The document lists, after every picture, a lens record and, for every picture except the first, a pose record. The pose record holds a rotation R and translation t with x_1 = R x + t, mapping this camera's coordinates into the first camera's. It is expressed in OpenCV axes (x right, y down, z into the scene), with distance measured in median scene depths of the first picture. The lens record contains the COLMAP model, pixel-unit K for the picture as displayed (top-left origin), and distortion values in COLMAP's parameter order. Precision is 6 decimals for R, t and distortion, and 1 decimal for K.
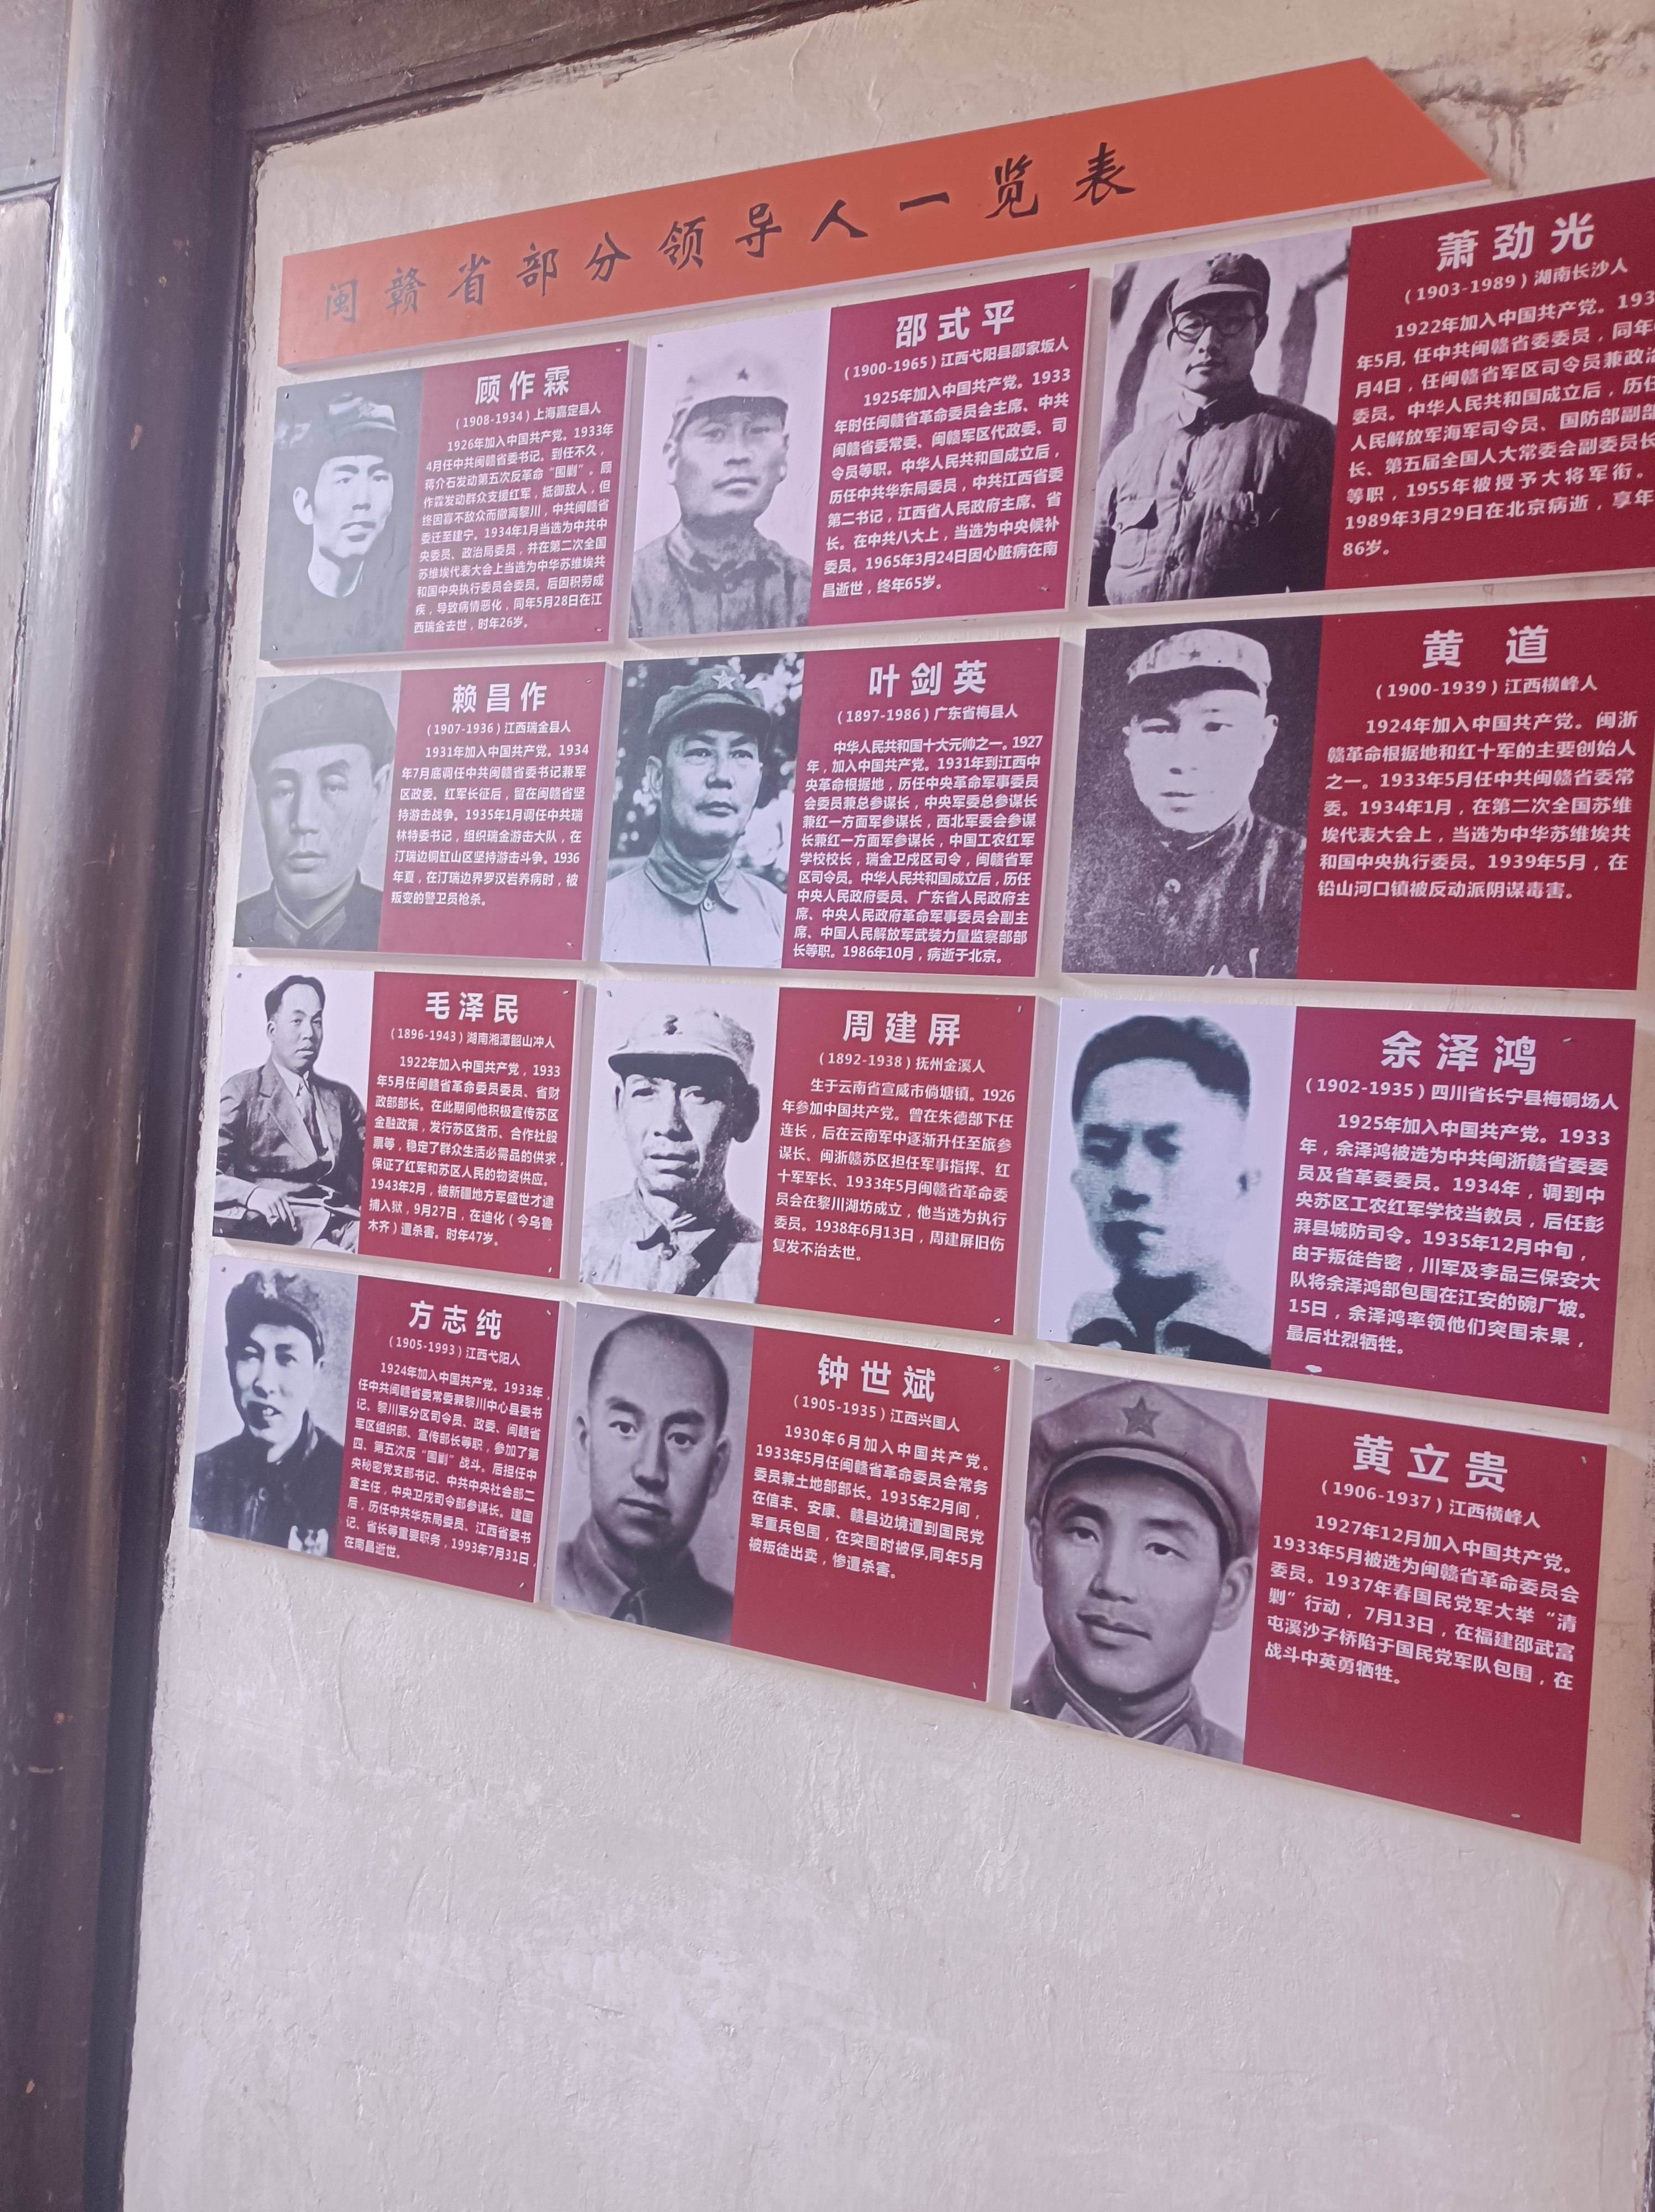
lens RADIAL K [[1647.2, 0, 830.7], [0, 1647.2, 1104.0], [0, 0, 1]] dist [0.034993, -0.032037]
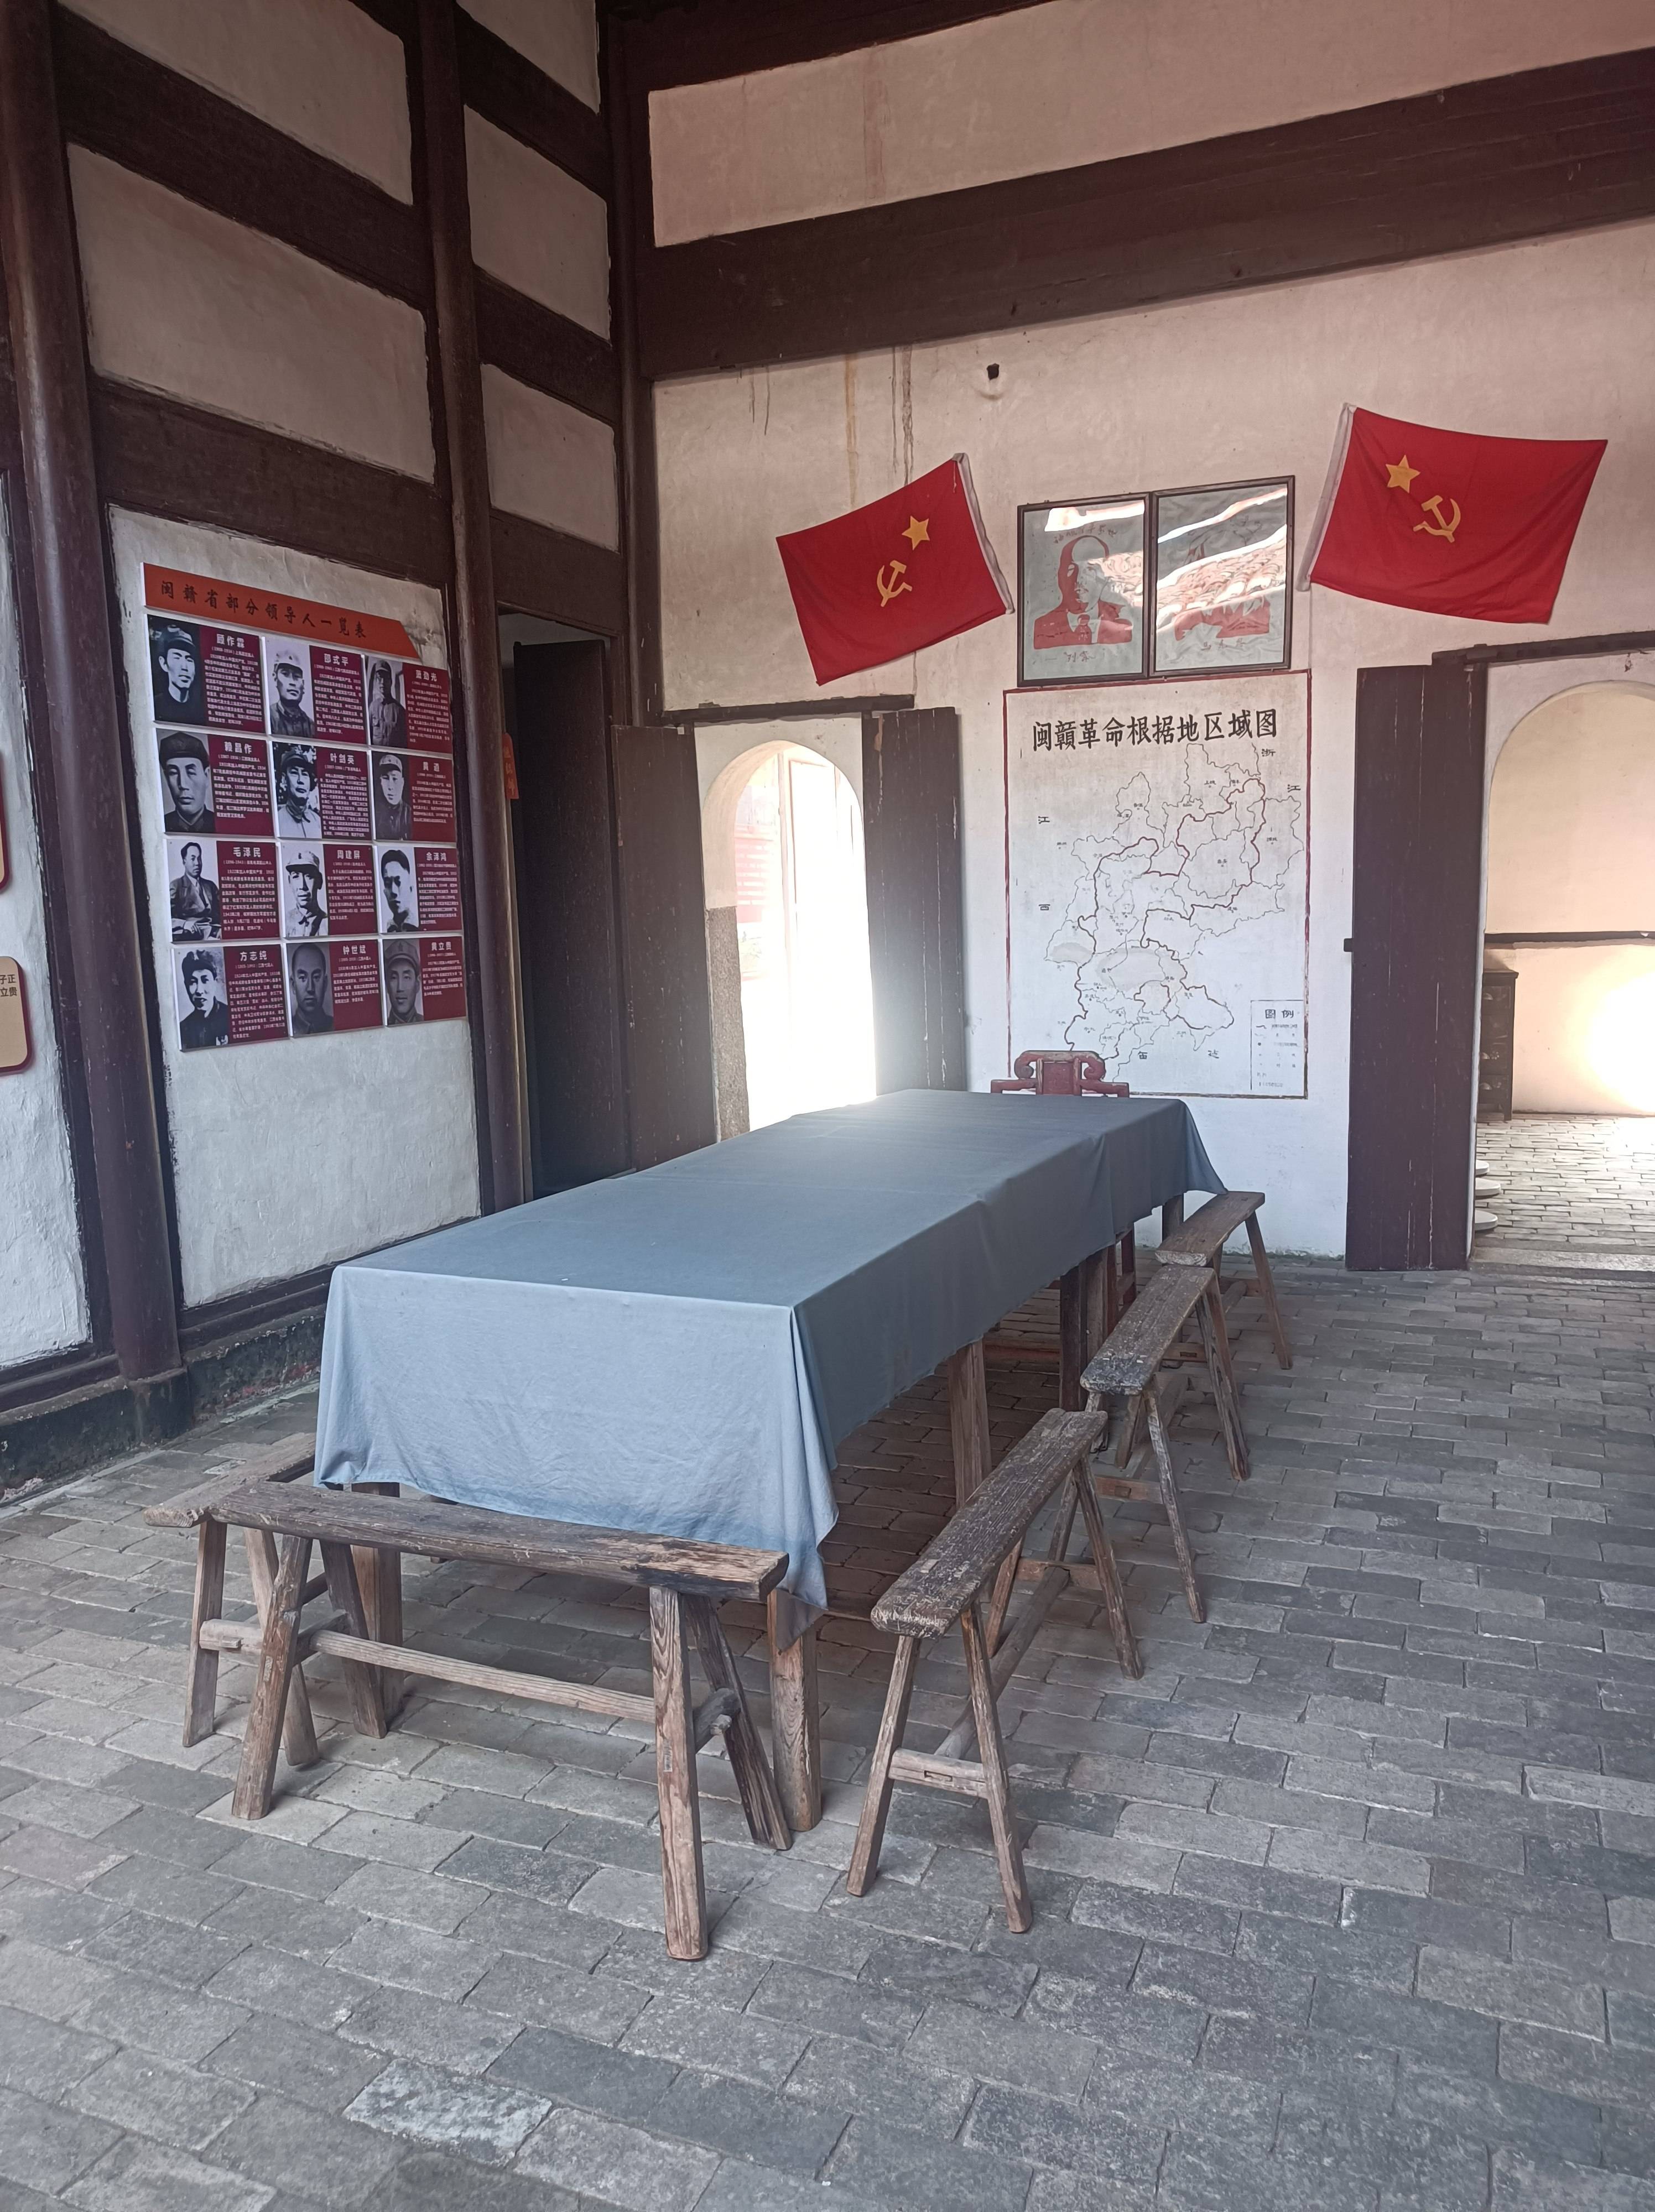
lens RADIAL K [[1647.2, 0, 830.7], [0, 1647.2, 1104.0], [0, 0, 1]] dist [0.034993, -0.032037]
pose [[-0.002077, -0.193462, 0.981106, -3.785074], [0.017976, 0.980942, 0.193468, -0.199816], [-0.999836, 0.018039, 0.001441, -0.081311]]
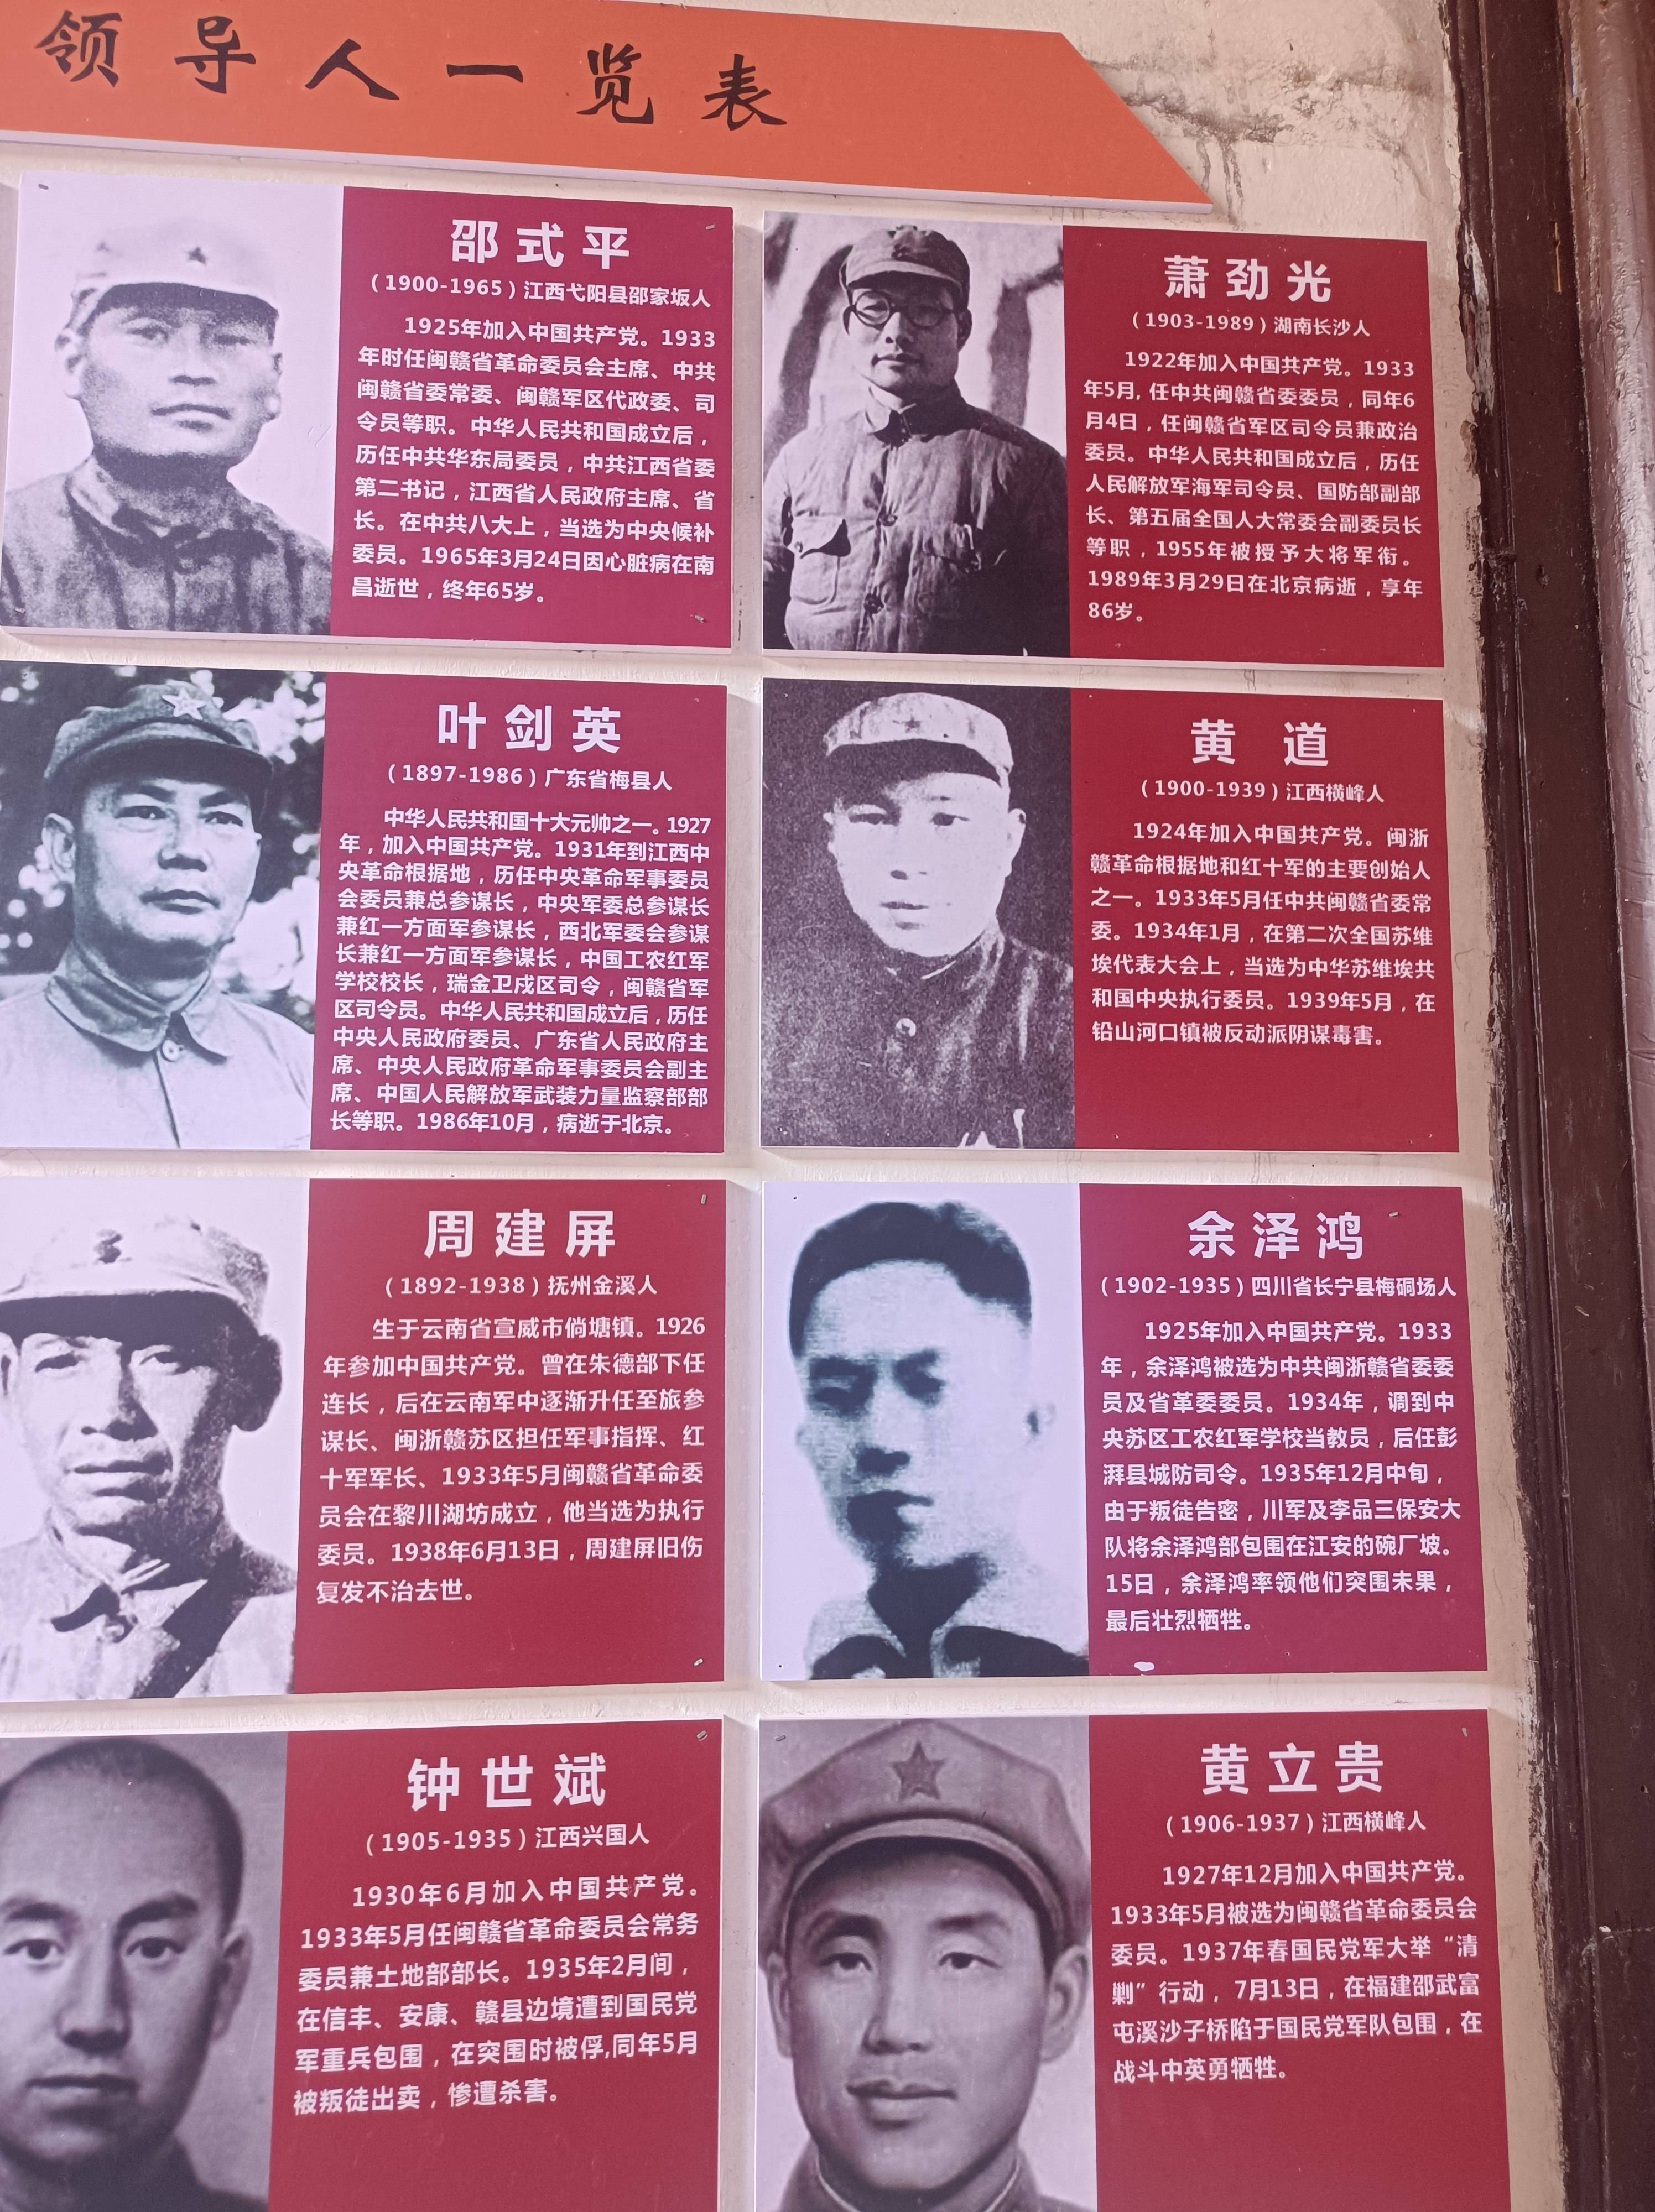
lens RADIAL K [[1647.2, 0, 830.7], [0, 1647.2, 1104.0], [0, 0, 1]] dist [0.034993, -0.032037]
pose [[0.869883, -0.018441, 0.492912, -0.179609], [0.059384, 0.995948, -0.067540, -0.047226], [-0.489670, 0.088023, 0.867454, 0.359469]]
